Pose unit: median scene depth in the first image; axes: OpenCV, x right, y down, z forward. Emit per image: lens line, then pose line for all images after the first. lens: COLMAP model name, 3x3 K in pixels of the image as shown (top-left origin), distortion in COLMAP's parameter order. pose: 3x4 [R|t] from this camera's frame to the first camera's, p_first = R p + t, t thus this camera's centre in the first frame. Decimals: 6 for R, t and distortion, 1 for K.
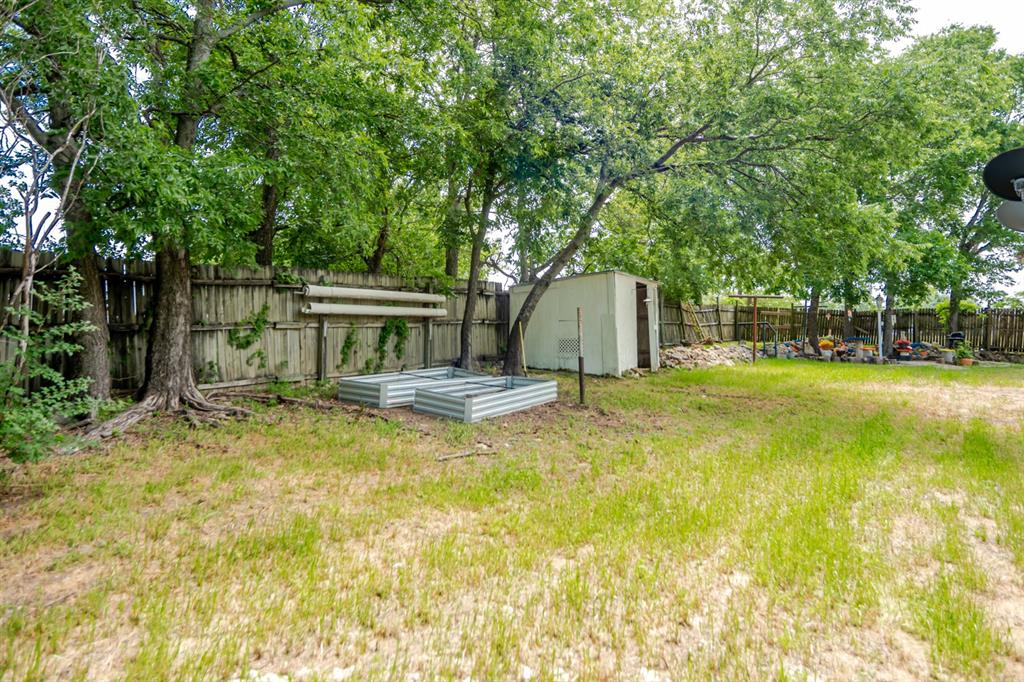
lens RADIAL K [[571.7, 0, 513.2], [0, 571.7, 335.2], [0, 0, 1]] dist [0.000885, 0.000676]
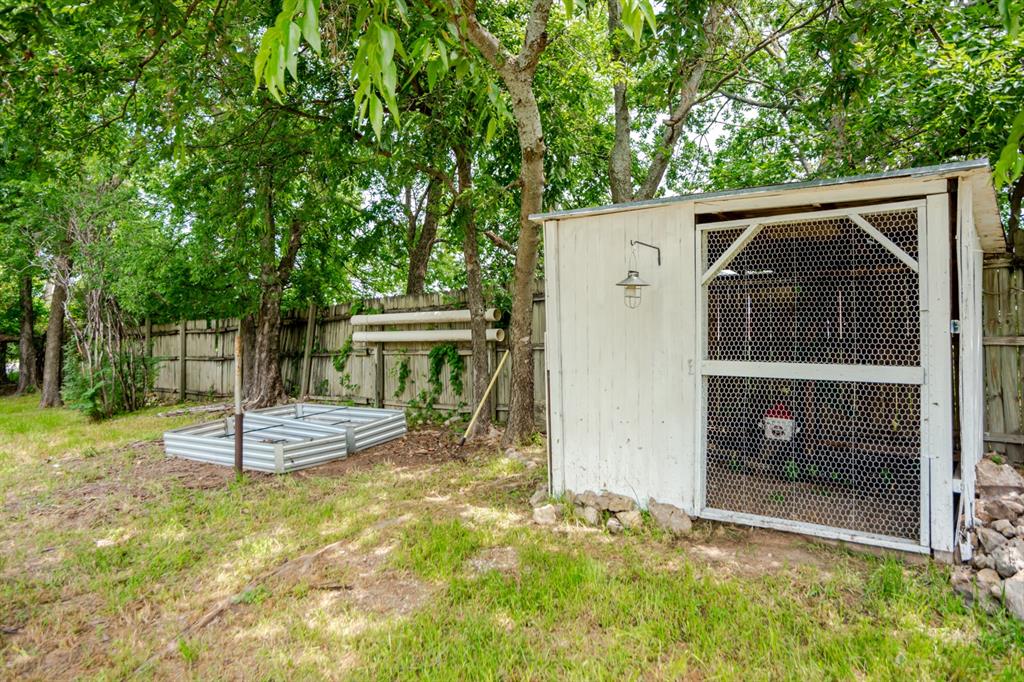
lens RADIAL K [[617.2, 0, 511.9], [0, 617.2, 342.1], [0, 0, 1]] dist [-0.001331, -0.000101]
pose [[-0.055494, 0.010855, -0.998400, 0.697173], [0.008471, 0.999910, 0.010401, -0.041956], [0.998423, -0.007880, -0.055581, 1.193234]]
